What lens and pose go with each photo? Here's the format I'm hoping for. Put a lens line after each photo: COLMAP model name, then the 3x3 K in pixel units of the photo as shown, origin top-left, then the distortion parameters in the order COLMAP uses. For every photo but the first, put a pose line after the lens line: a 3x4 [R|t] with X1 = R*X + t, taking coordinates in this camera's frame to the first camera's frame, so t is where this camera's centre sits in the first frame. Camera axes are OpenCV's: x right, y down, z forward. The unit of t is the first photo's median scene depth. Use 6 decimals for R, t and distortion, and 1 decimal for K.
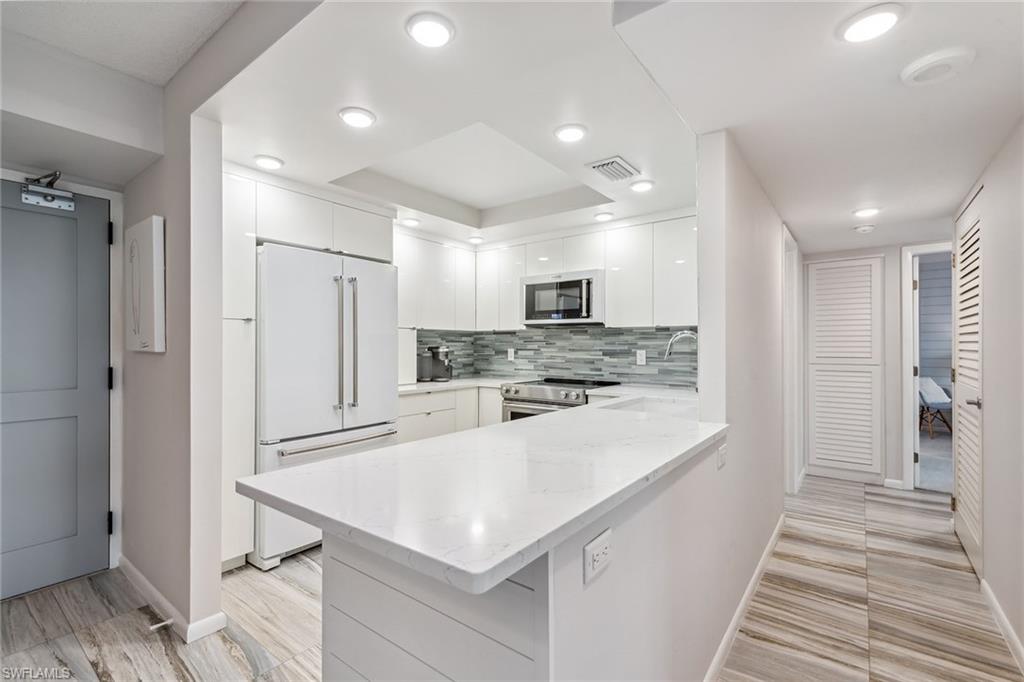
lens RADIAL K [[448.6, 0, 512.0], [0, 448.6, 341.0], [0, 0, 1]] dist [0.001440, -0.000044]
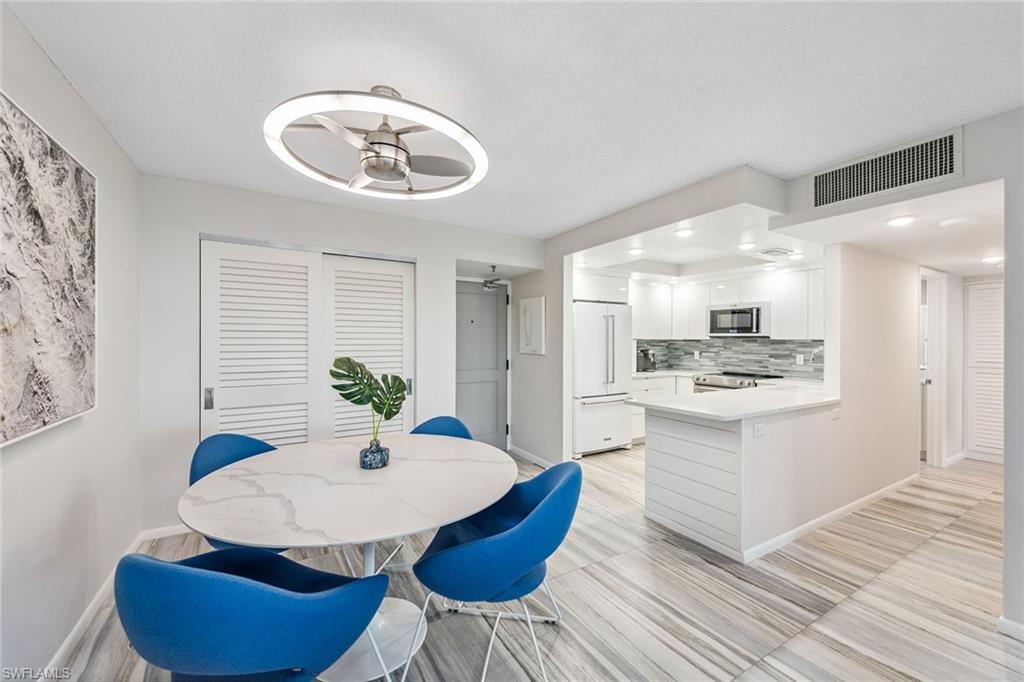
lens RADIAL K [[394.6, 0, 512.0], [0, 394.6, 341.0], [0, 0, 1]] dist [0.009962, -0.004683]
pose [[0.925257, 0.003603, -0.379324, -0.082912], [0.000600, 0.999940, 0.010961, -0.036162], [0.379340, -0.010369, 0.925199, -0.508287]]
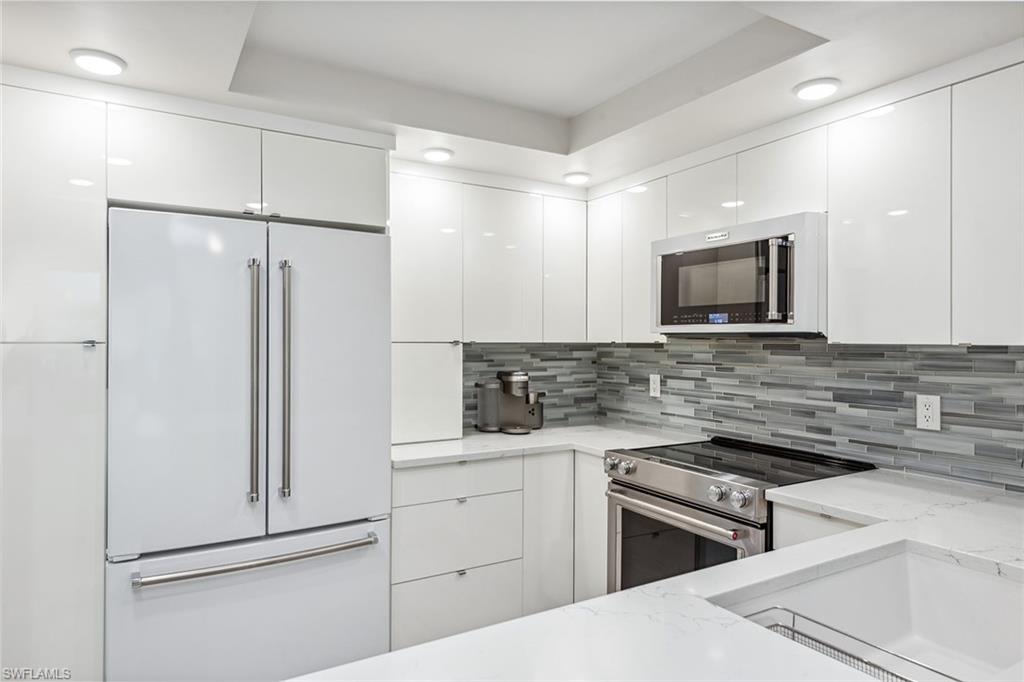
lens RADIAL K [[611.1, 0, 512.7], [0, 611.1, 337.2], [0, 0, 1]] dist [0.014737, -0.002082]
pose [[0.925827, -0.000443, -0.377947, 0.136391], [0.001721, 0.999994, 0.003042, -0.035421], [0.377943, -0.003467, 0.925822, 0.295714]]
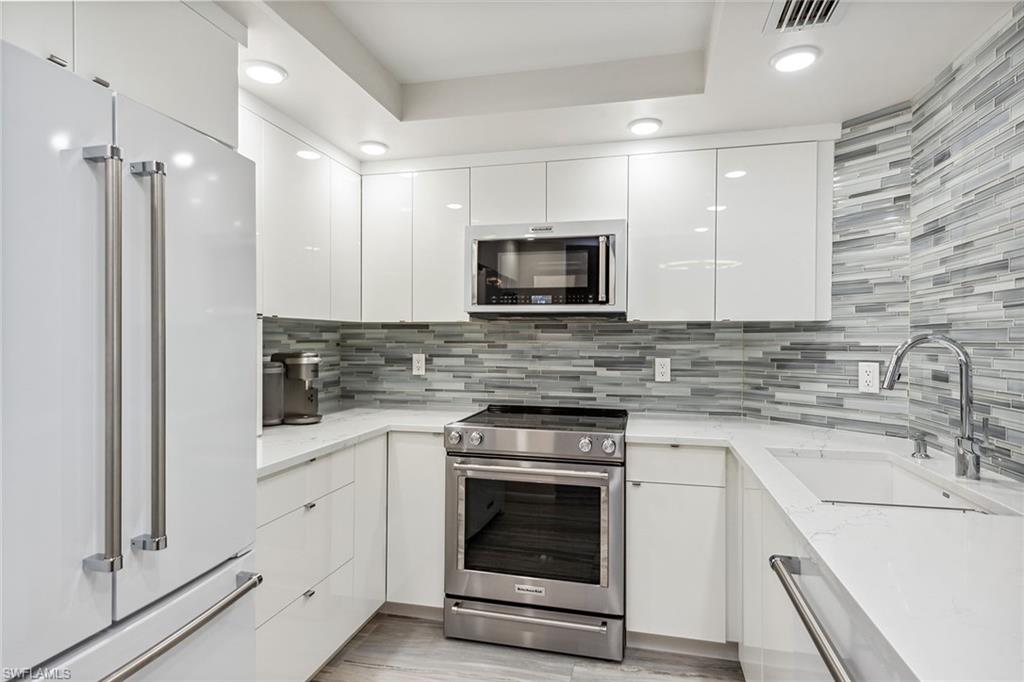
lens RADIAL K [[539.7, 0, 512.0], [0, 539.7, 341.0], [0, 0, 1]] dist [0.002429, -0.000254]
pose [[0.916942, 0.001202, 0.399019, -0.194350], [-0.007620, 0.999866, 0.014498, -0.012019], [-0.398948, -0.016335, 0.916828, 0.377556]]
